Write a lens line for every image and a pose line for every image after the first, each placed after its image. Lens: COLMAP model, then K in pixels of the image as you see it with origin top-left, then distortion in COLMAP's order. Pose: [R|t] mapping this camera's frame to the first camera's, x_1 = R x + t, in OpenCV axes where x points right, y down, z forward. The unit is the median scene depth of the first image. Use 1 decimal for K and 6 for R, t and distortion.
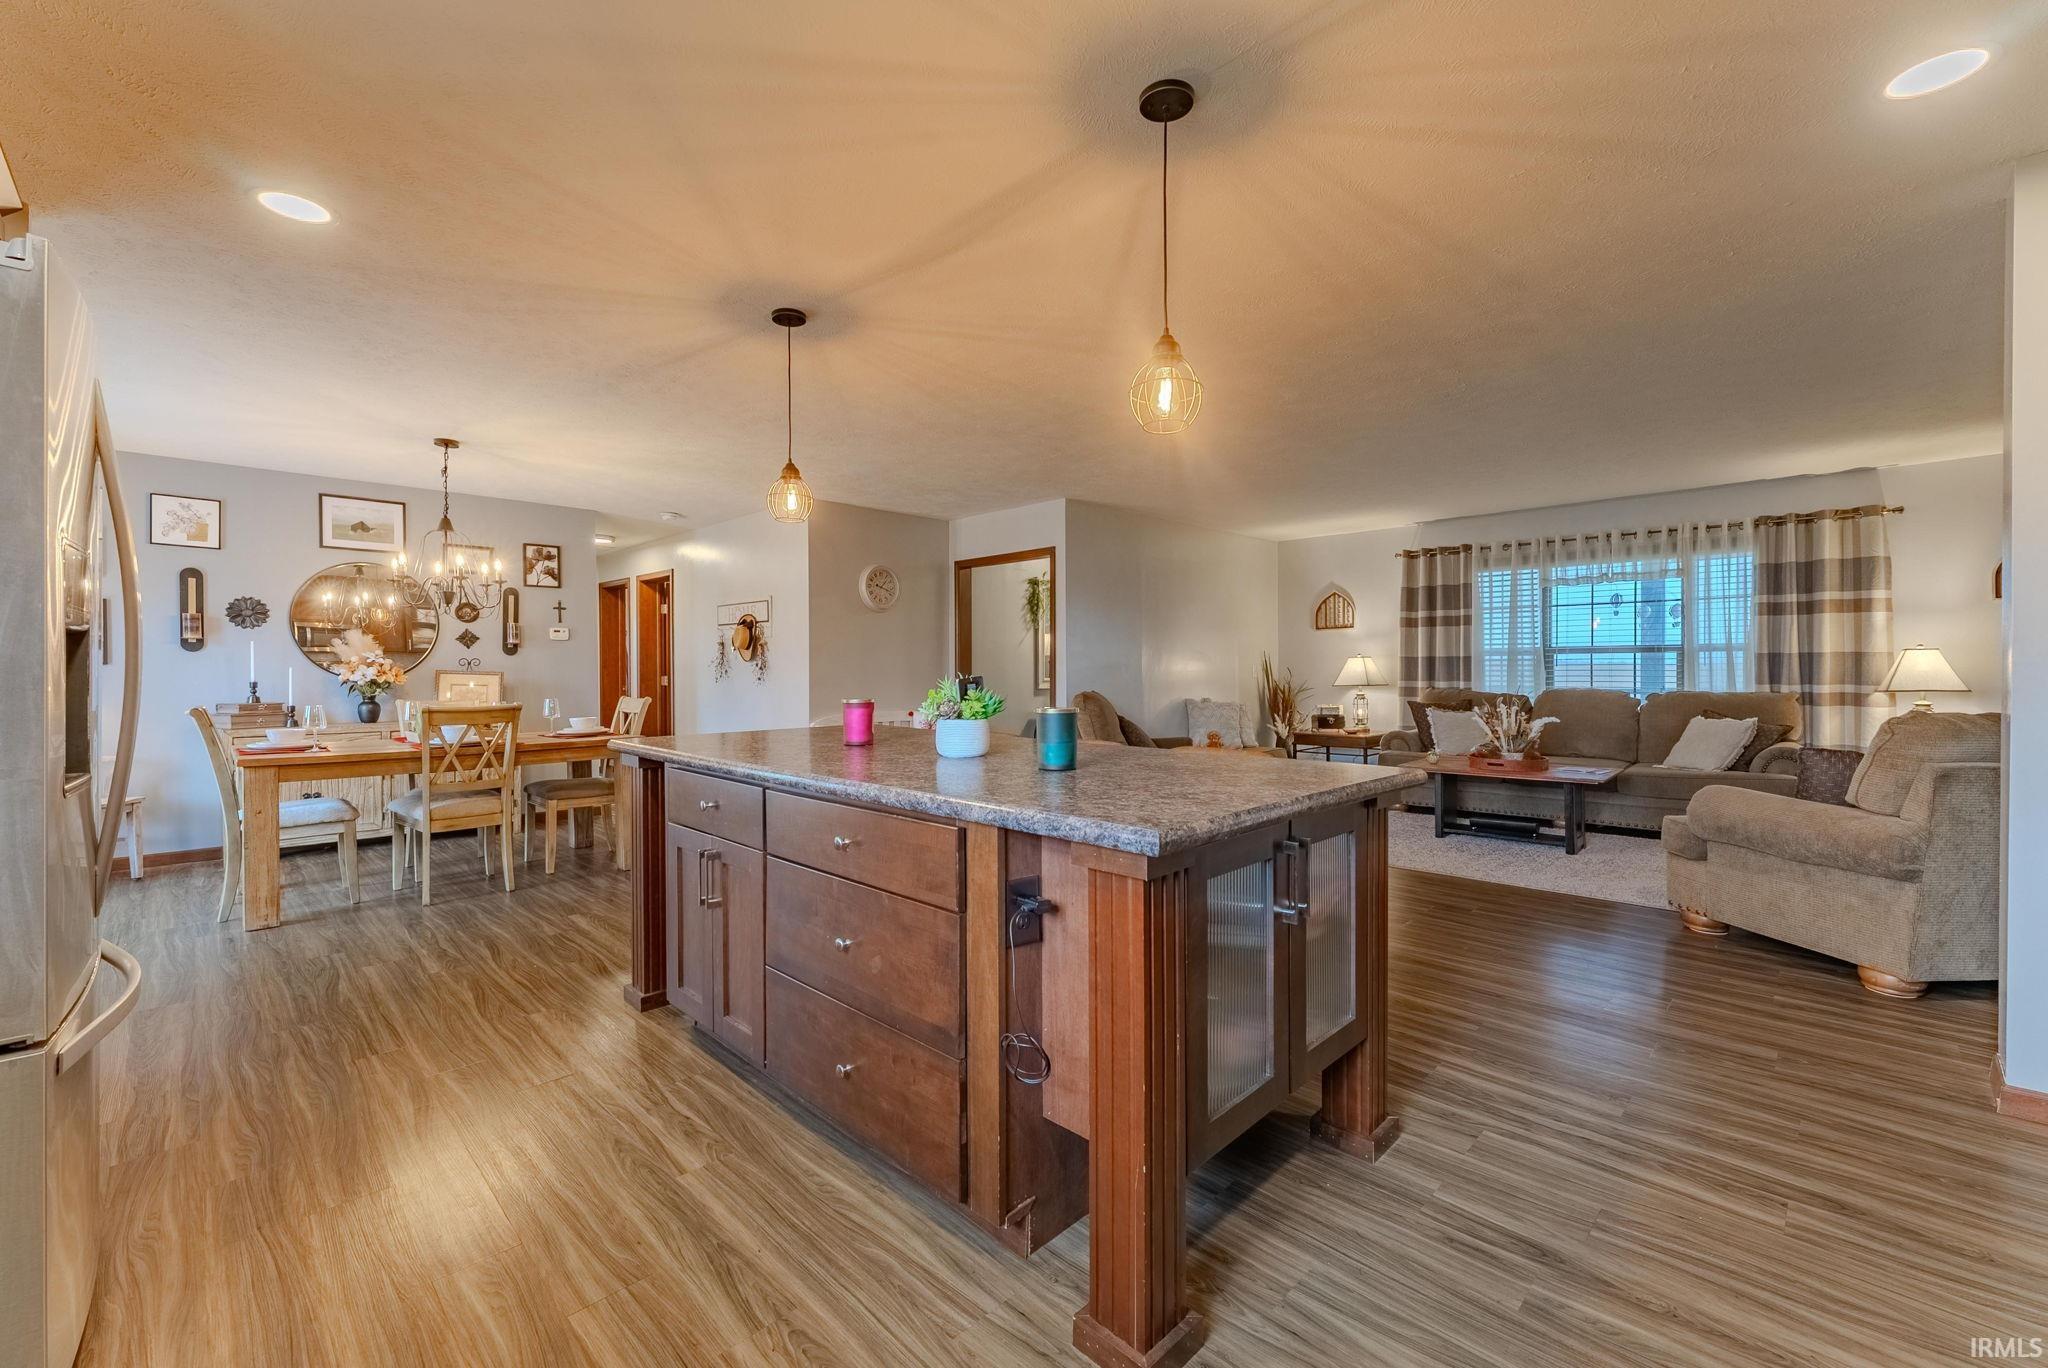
lens RADIAL K [[833.9, 0, 1015.9], [0, 833.9, 674.6], [0, 0, 1]] dist [-0.000251, -0.000417]
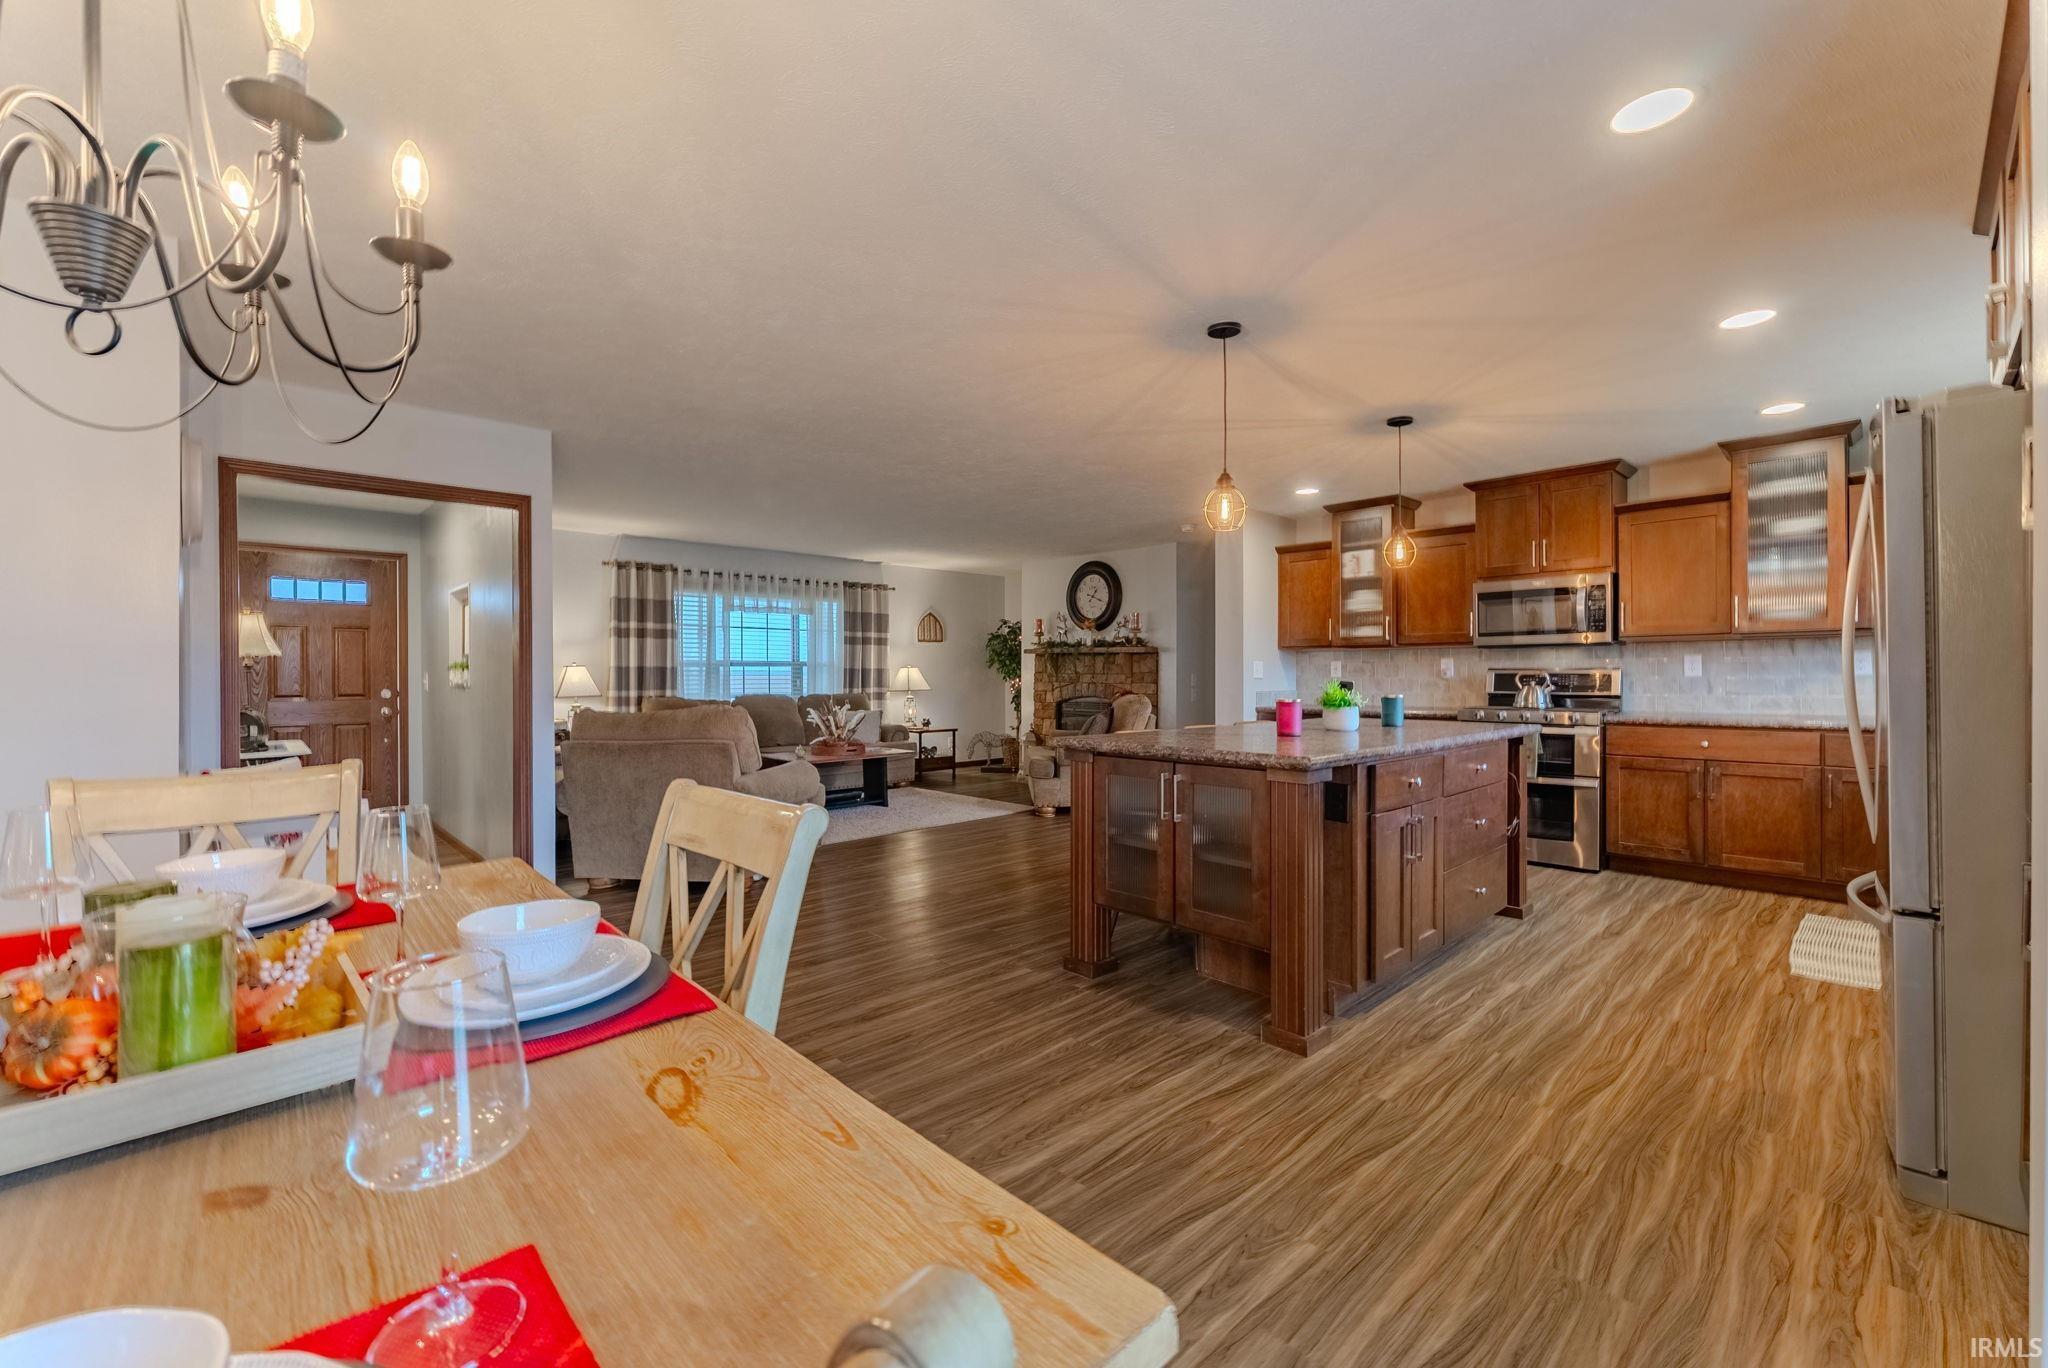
lens RADIAL K [[833.9, 0, 1015.3], [0, 833.9, 683.9], [0, 0, 1]] dist [-0.000251, -0.000417]
pose [[0.024664, -0.006328, 0.999676, -0.678200], [0.007635, 0.999952, 0.006142, -0.003375], [-0.999667, 0.007481, 0.024711, 0.645903]]
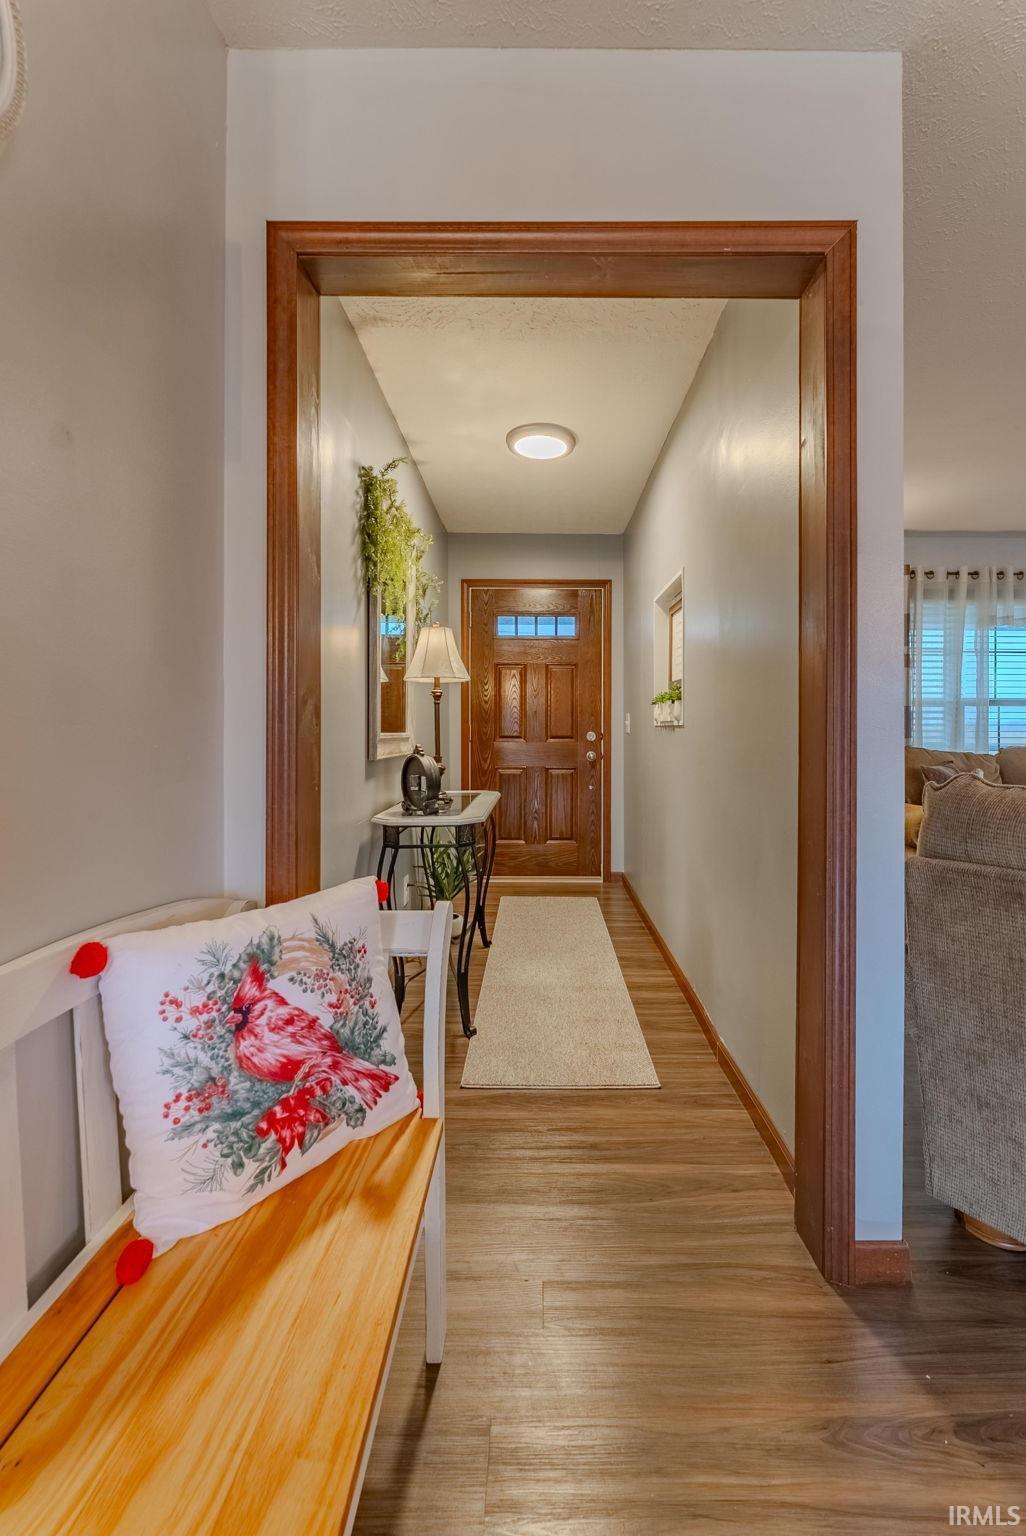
lens RADIAL K [[625.4, 0, 532.0], [0, 625.4, 735.6], [0, 0, 1]] dist [-0.000251, -0.000417]
pose [[0.711432, 0.000950, 0.702754, -0.171320], [-0.005232, 0.999979, 0.003944, 0.006587], [-0.702736, -0.006483, 0.711422, 1.022465]]
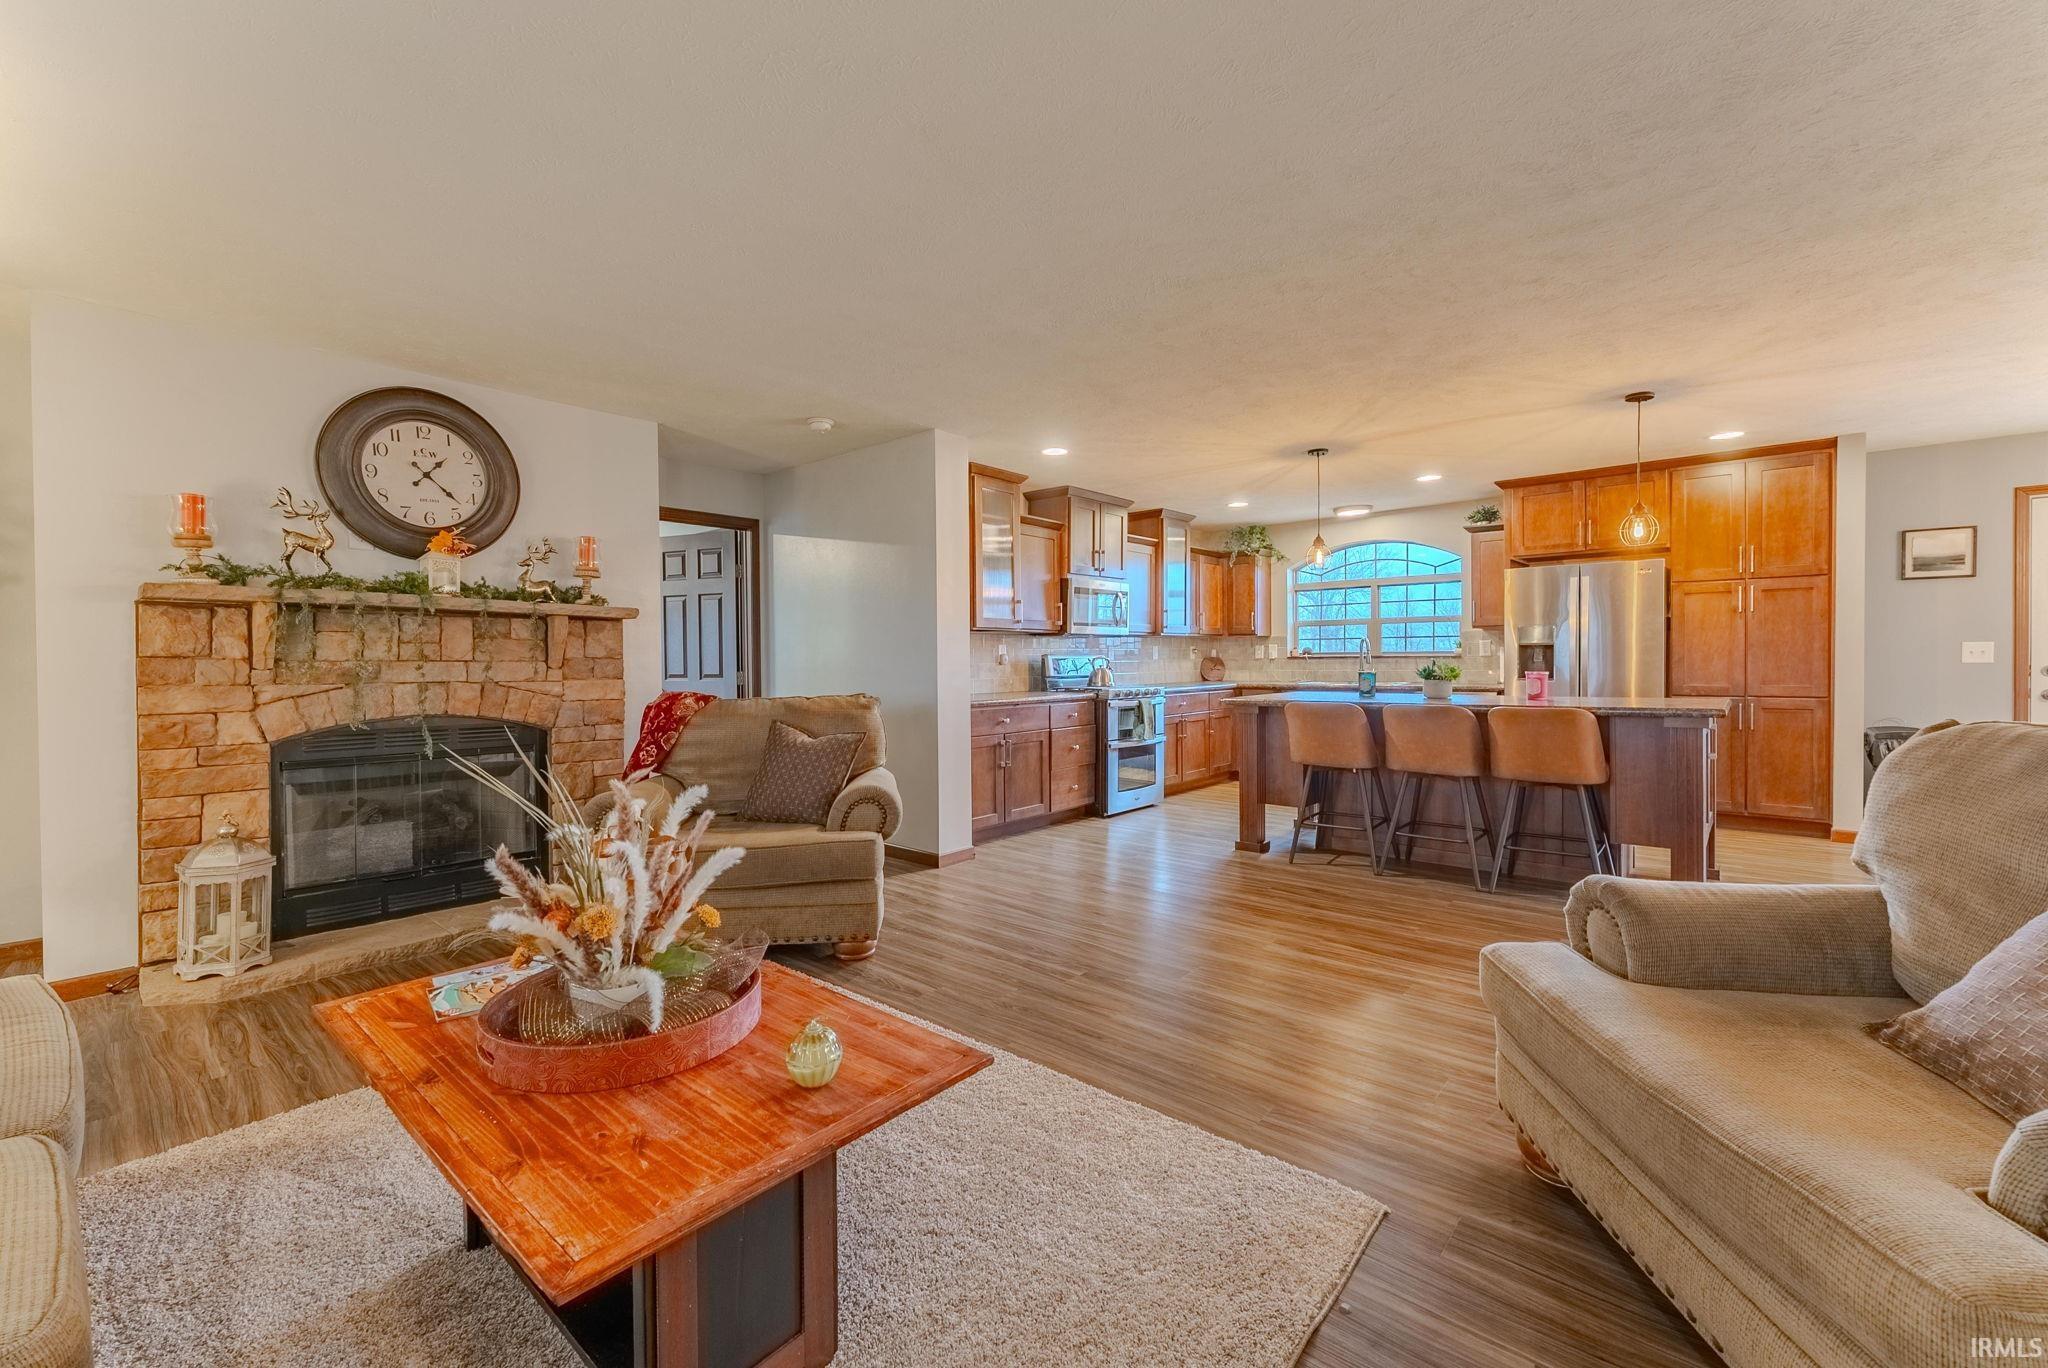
lens RADIAL K [[833.9, 0, 1009.5], [0, 833.9, 671.2], [0, 0, 1]] dist [-0.000251, -0.000417]
pose [[-0.997545, 0.014704, -0.068472, 0.457446], [0.013545, 0.999758, 0.017349, -0.008315], [0.068711, 0.016379, -0.997502, 1.211448]]
